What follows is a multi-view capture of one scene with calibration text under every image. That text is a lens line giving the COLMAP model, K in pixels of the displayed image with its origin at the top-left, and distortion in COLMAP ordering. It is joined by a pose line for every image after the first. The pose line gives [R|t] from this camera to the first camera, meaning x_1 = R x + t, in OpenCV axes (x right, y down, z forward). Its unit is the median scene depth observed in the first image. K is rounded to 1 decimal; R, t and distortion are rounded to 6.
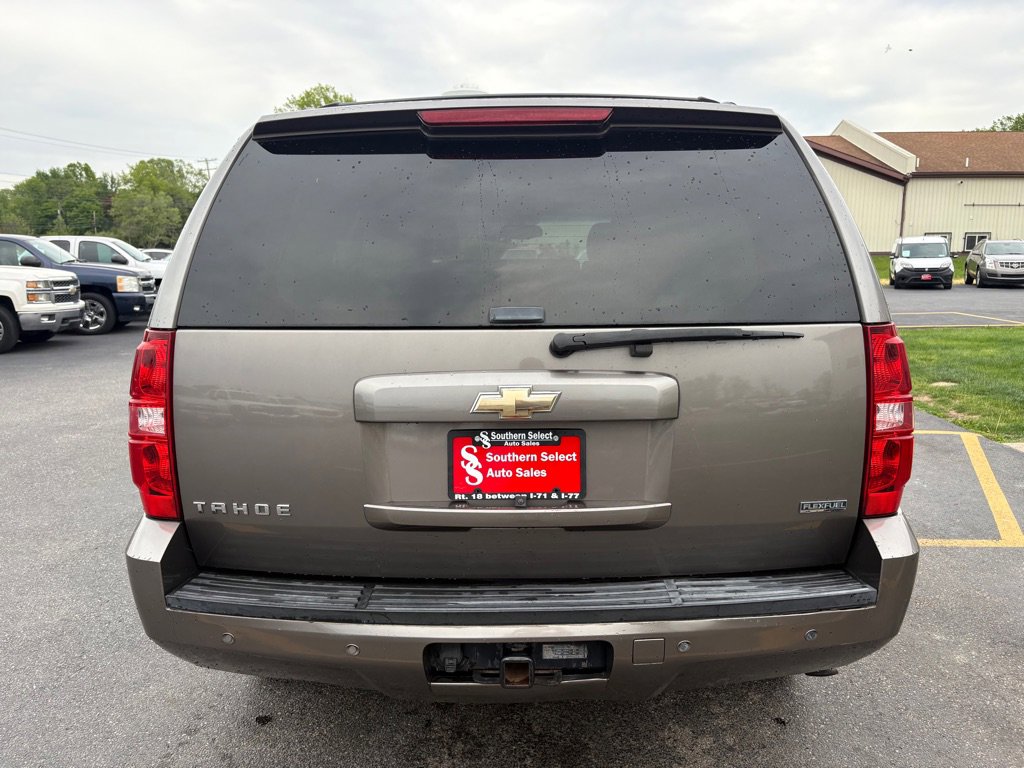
lens RADIAL K [[783.4, 0, 512.0], [0, 783.4, 384.0], [0, 0, 1]] dist [0.034678, -0.039154]
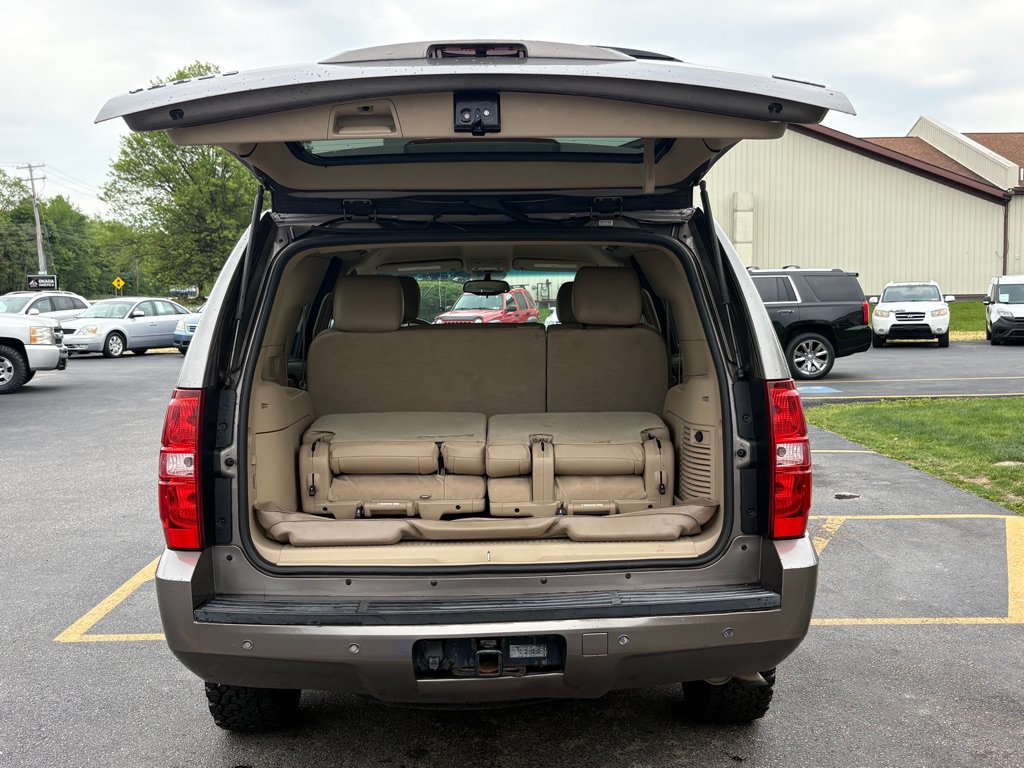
lens RADIAL K [[1813.8, 0, 497.2], [0, 1813.8, 357.2], [0, 0, 1]] dist [0.699365, -0.006511]
pose [[0.999699, -0.005812, 0.023848, -0.043892], [0.008392, 0.993944, -0.109571, 0.195144], [-0.023067, 0.109738, 0.993693, -1.809348]]
